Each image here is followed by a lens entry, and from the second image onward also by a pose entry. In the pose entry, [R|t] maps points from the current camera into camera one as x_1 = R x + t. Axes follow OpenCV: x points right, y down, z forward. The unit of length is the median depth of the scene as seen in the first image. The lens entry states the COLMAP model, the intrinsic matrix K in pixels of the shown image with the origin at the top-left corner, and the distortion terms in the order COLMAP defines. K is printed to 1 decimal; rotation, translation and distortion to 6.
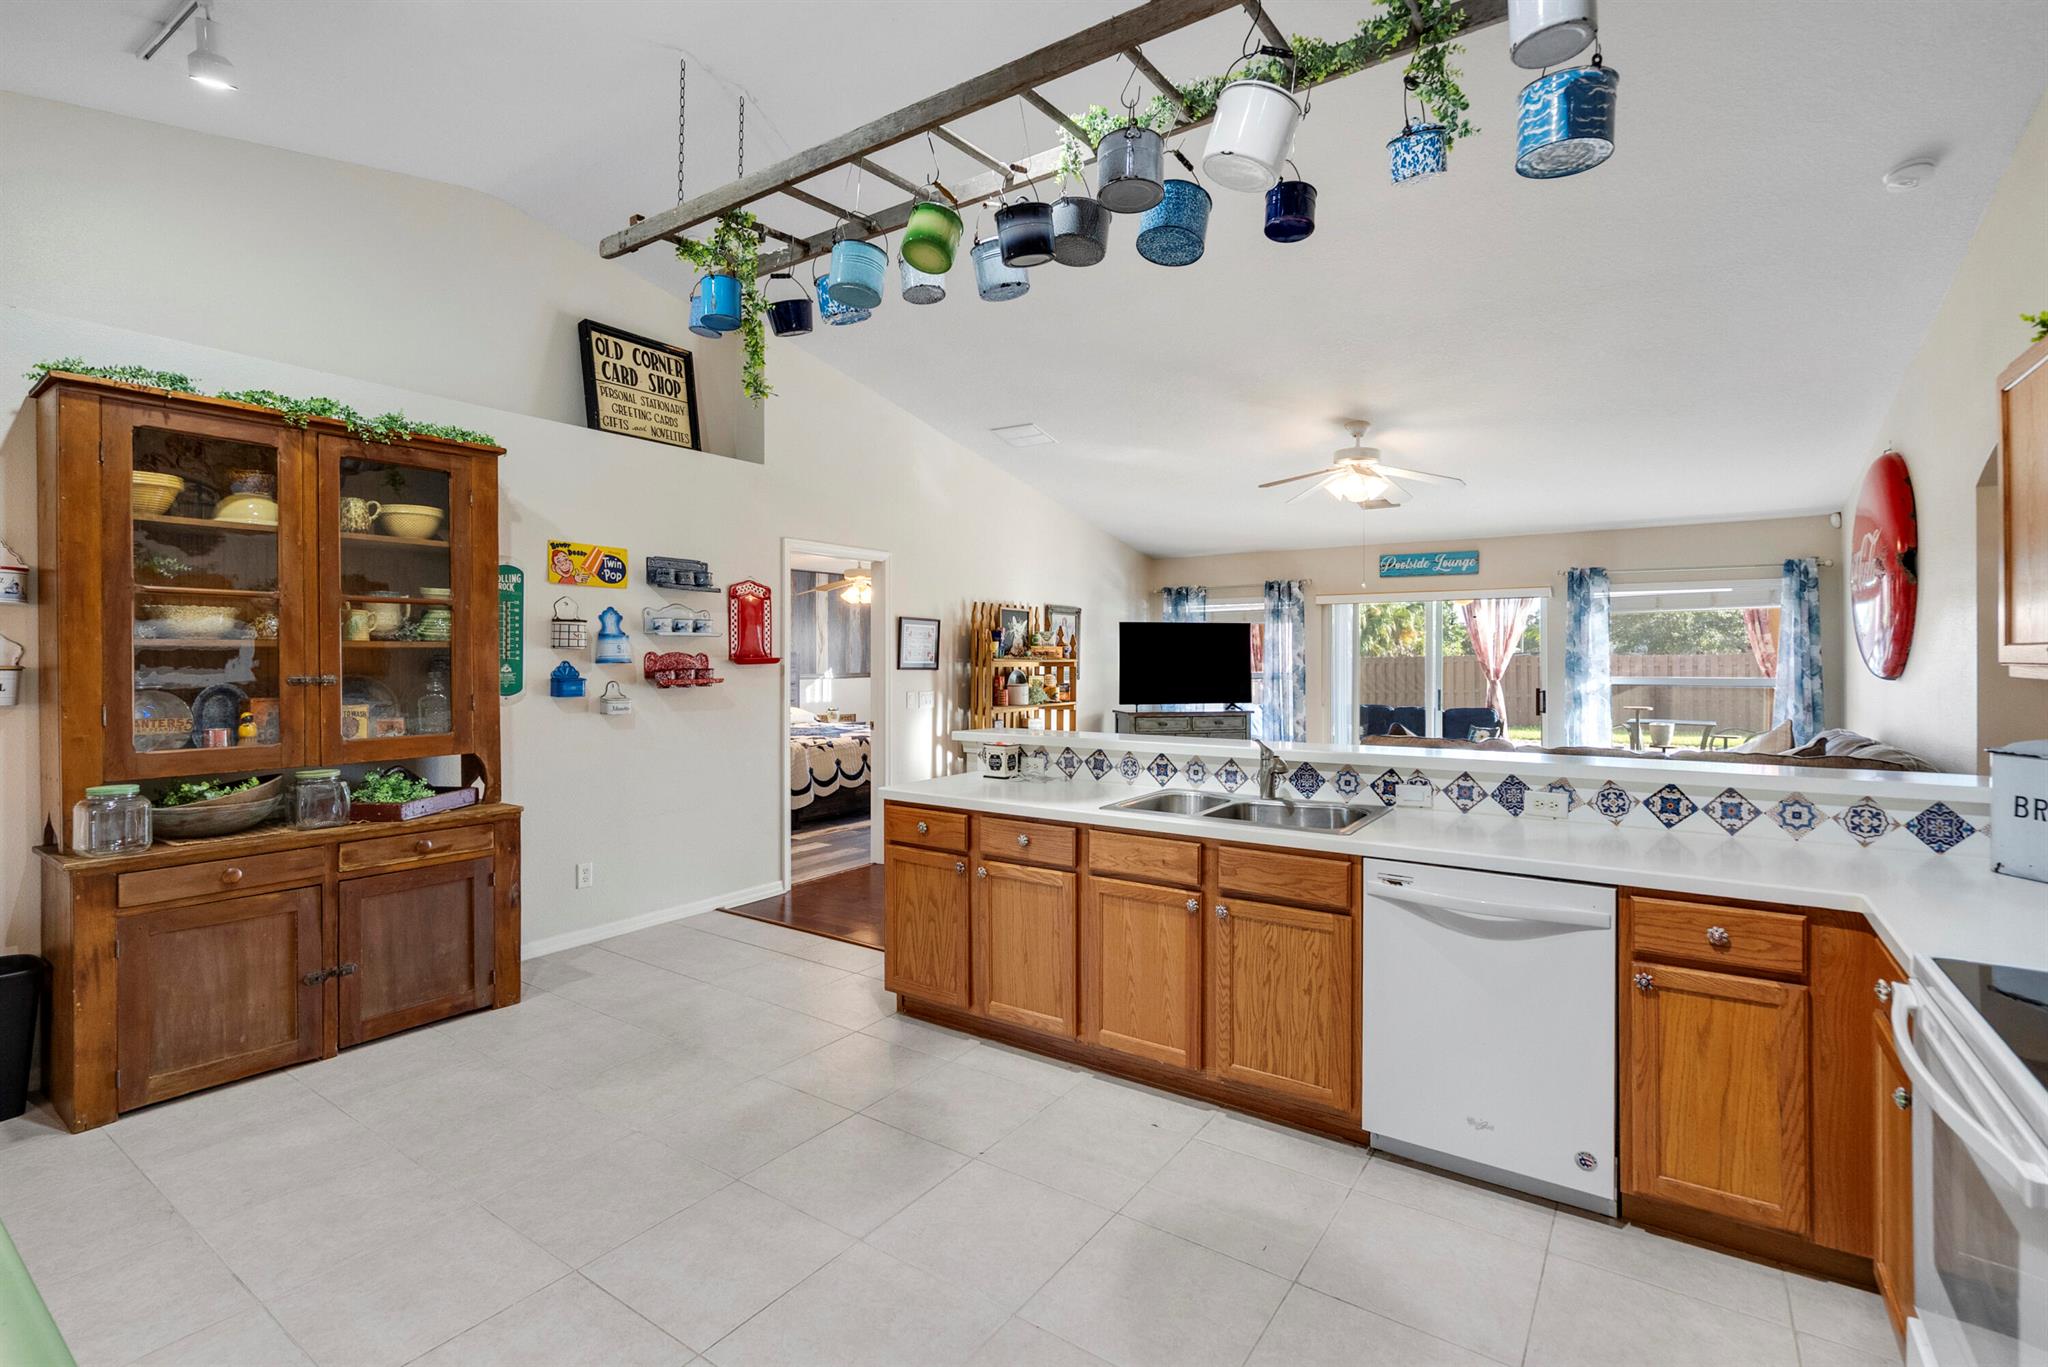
lens RADIAL K [[944.1, 0, 1017.3], [0, 944.1, 663.6], [0, 0, 1]] dist [-0.000998, 0.000412]
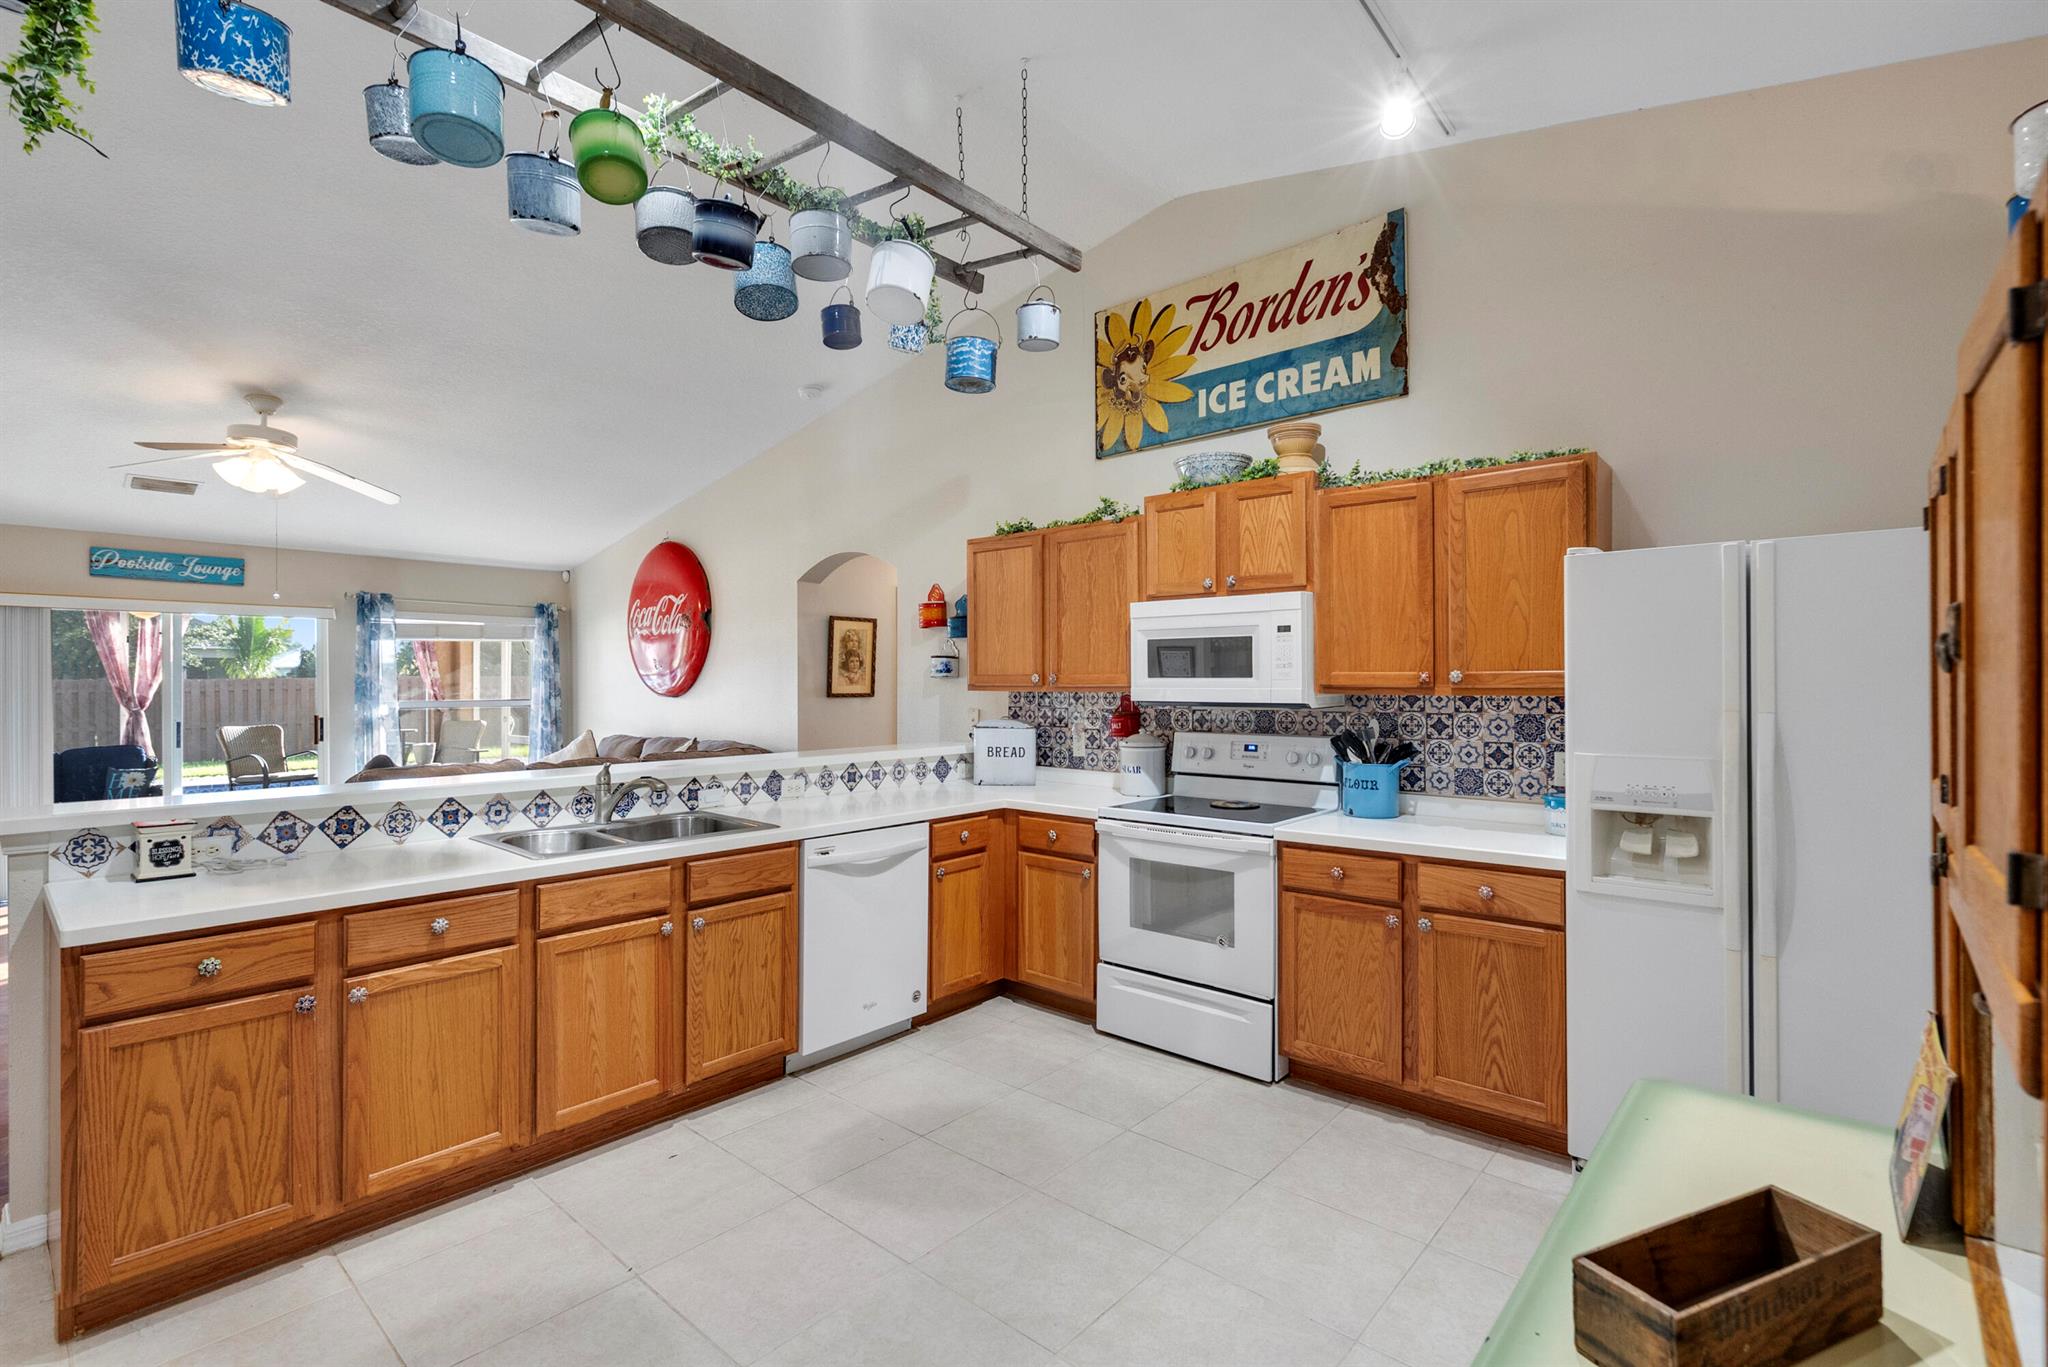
lens RADIAL K [[932.3, 0, 1024.0], [0, 932.3, 683.5], [0, 0, 1]] dist [0.001690, 0.000250]
pose [[0.113599, -0.001735, 0.993525, -0.698293], [0.006639, 0.999977, 0.000987, -0.003306], [-0.993505, 0.006484, 0.113608, 0.466020]]
